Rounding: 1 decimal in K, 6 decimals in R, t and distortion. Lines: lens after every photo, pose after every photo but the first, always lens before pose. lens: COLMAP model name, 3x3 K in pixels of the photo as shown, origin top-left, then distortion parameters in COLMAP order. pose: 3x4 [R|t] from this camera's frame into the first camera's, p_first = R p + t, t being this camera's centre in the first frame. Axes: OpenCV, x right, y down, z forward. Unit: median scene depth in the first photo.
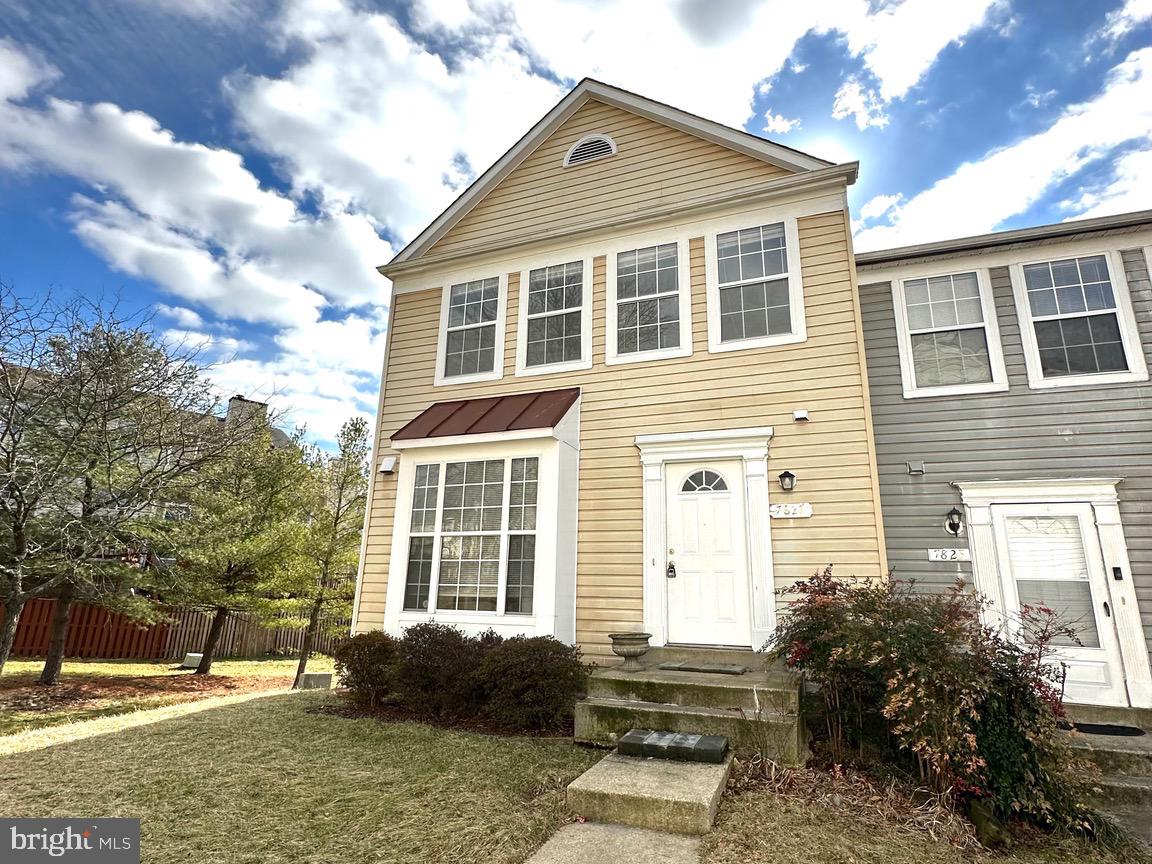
lens RADIAL K [[628.5, 0, 568.8], [0, 628.5, 432.7], [0, 0, 1]] dist [-0.005451, -0.000458]
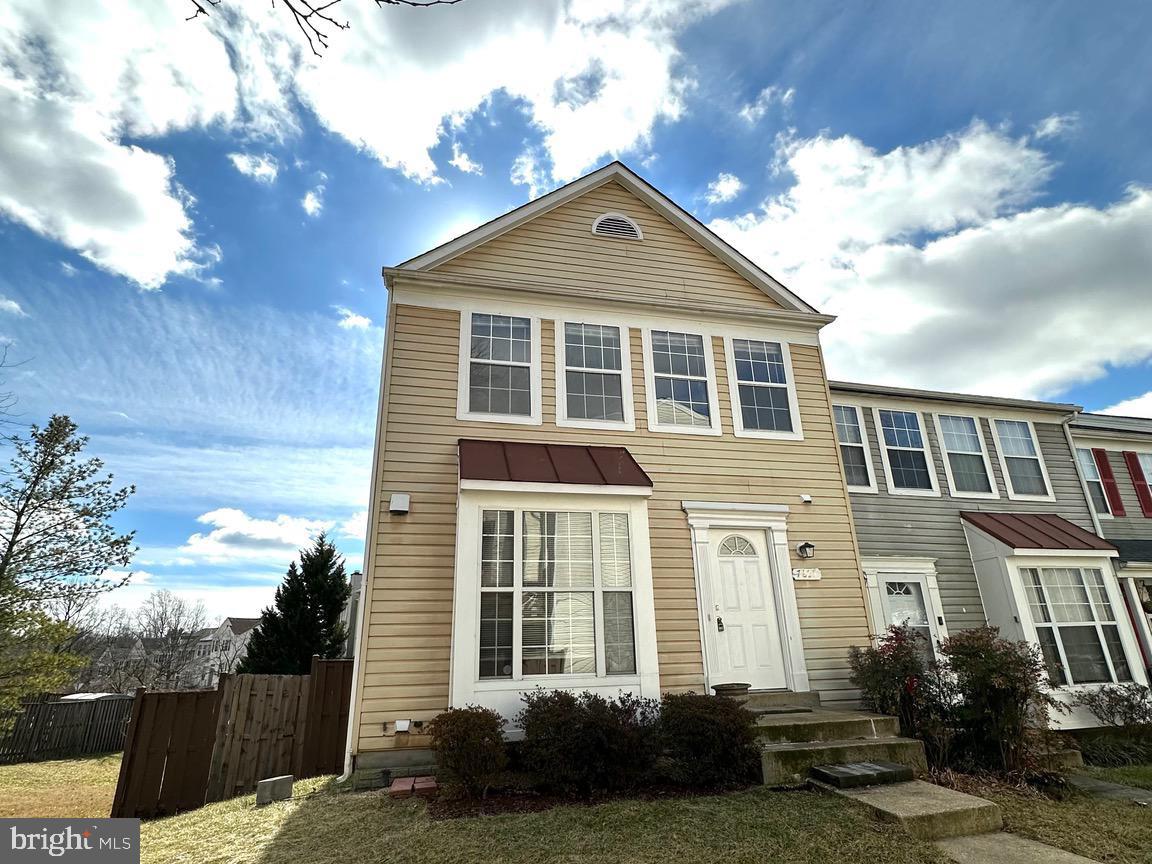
lens RADIAL K [[628.5, 0, 569.5], [0, 628.5, 432.4], [0, 0, 1]] dist [-0.005451, -0.000458]
pose [[0.806649, 0.153832, 0.570661, -0.723578], [-0.108260, 0.987655, -0.113211, 0.034055], [-0.581032, 0.029542, 0.813345, 0.224498]]
